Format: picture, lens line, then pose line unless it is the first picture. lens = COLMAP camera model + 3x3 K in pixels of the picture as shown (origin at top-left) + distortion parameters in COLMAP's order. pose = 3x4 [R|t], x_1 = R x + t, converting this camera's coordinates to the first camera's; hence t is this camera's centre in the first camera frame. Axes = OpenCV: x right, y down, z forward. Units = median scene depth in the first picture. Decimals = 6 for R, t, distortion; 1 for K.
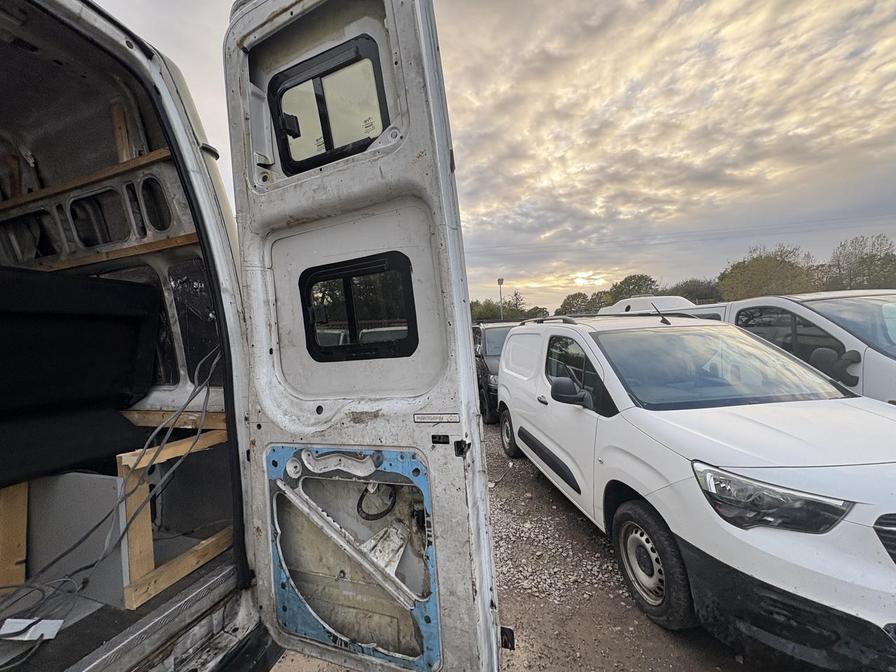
lens RADIAL K [[355.3, 0, 448.0], [0, 355.3, 336.0], [0, 0, 1]] dist [-0.002448, -0.000077]
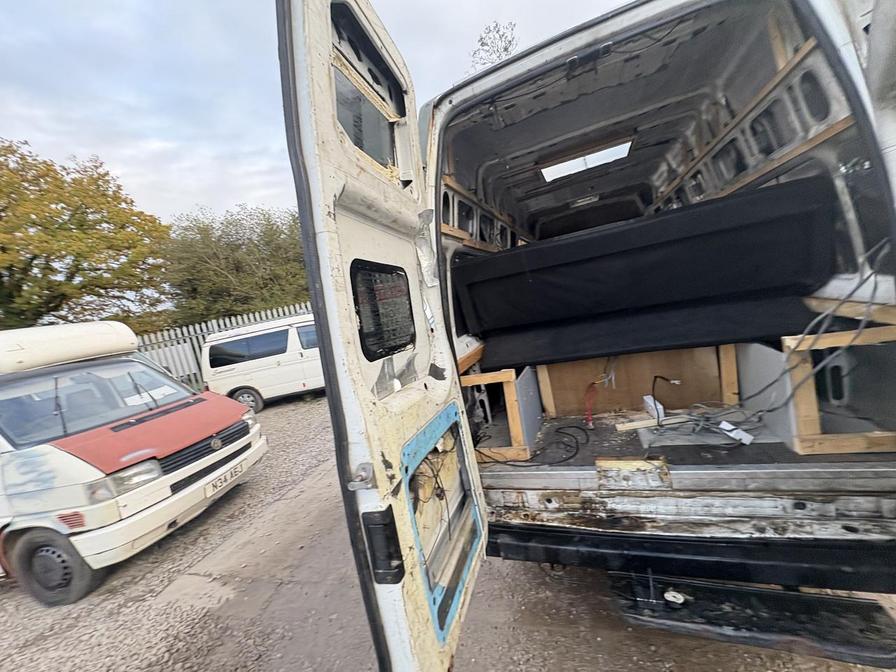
lens RADIAL K [[358.2, 0, 448.0], [0, 358.2, 336.0], [0, 0, 1]] dist [0.001305, -0.000340]
pose [[-0.026151, 0.154375, -0.987666, 0.295719], [0.208788, 0.967058, 0.145626, -0.083114], [0.977611, -0.202405, -0.057521, -0.076662]]
